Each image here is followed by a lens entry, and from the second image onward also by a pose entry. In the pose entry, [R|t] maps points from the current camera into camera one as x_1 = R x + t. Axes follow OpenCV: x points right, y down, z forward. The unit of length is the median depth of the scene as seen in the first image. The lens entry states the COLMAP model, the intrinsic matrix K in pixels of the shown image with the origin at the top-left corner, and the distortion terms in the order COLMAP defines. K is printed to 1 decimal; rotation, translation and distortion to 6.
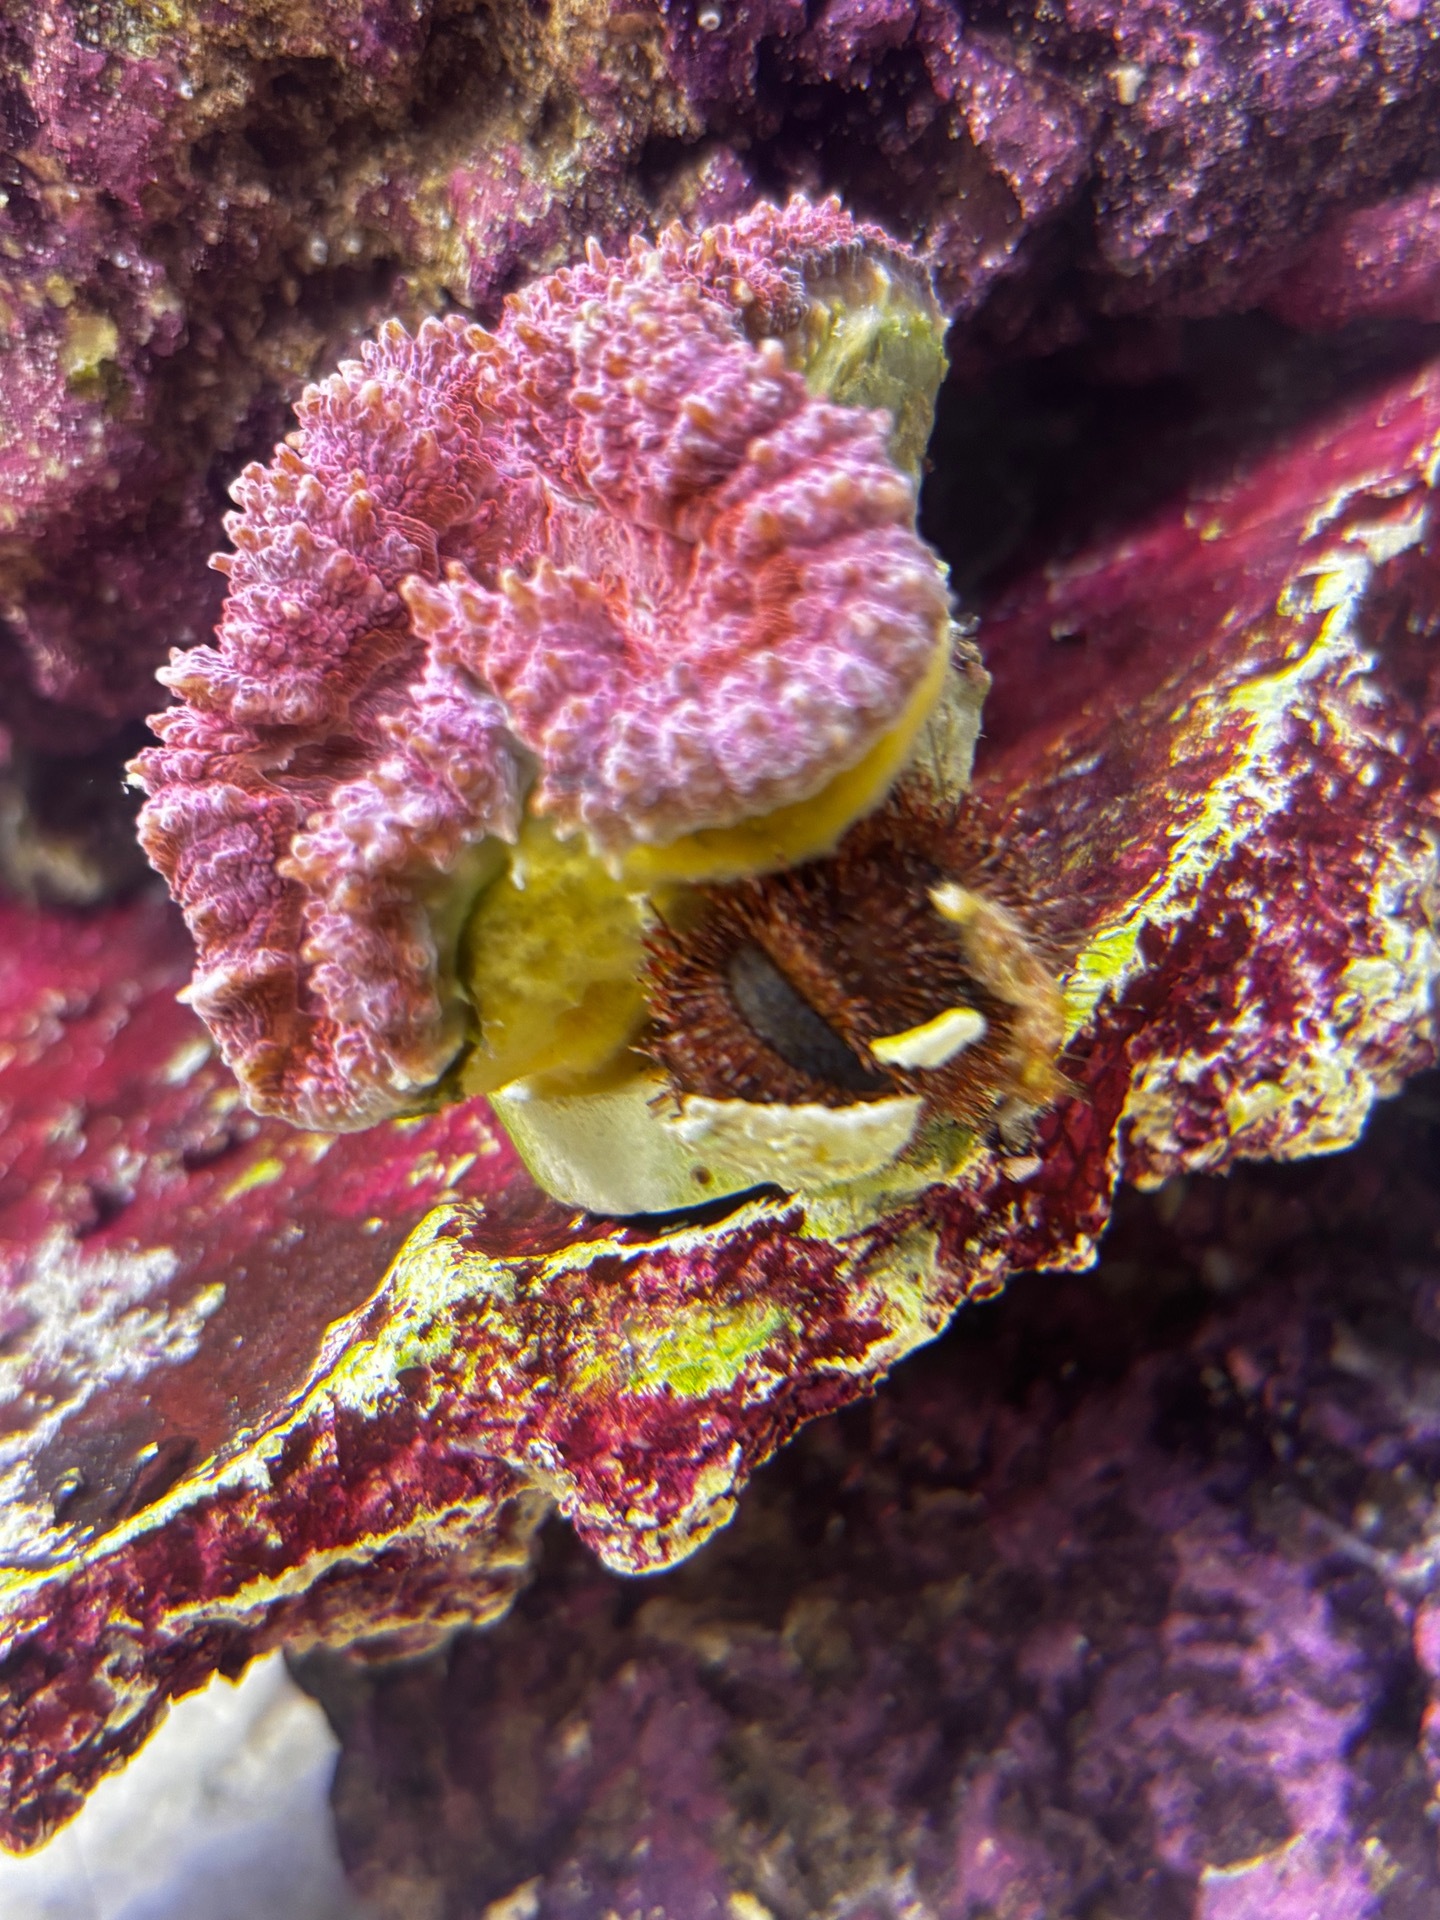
lens RADIAL K [[2597.3, 0, 720.0], [0, 2597.3, 960.0], [0, 0, 1]] dist [0.335612, -1.843973]
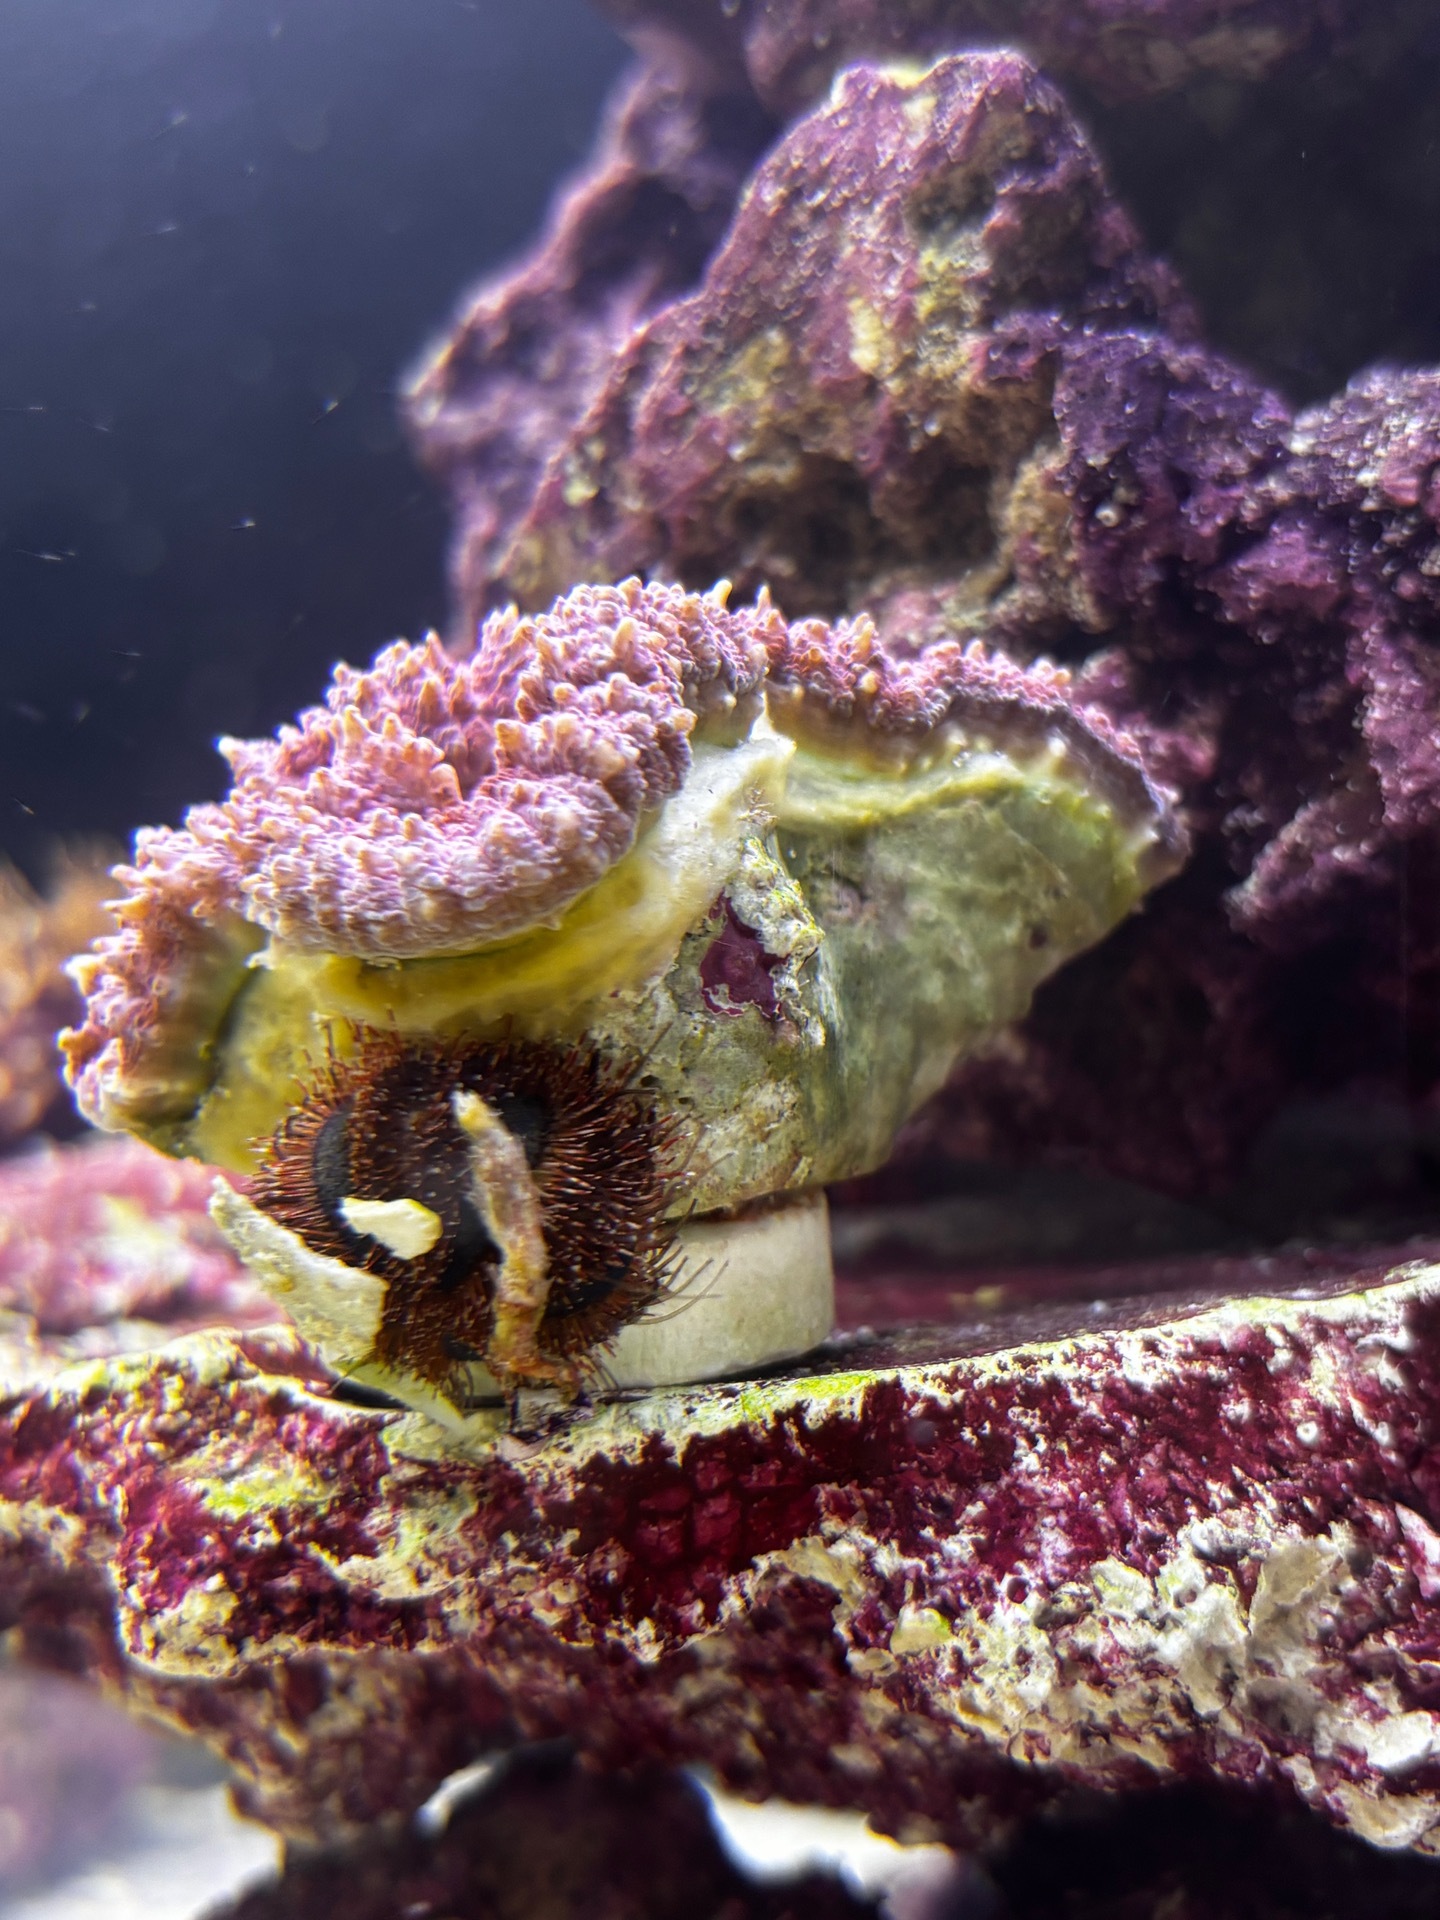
lens RADIAL K [[2539.1, 0, 720.0], [0, 2539.1, 960.0], [0, 0, 1]] dist [0.295624, -1.717416]
pose [[0.743876, 0.375443, -0.552894, 0.559566], [-0.509818, 0.853700, -0.106215, -0.013340], [0.432128, 0.360886, 0.826454, 0.145424]]
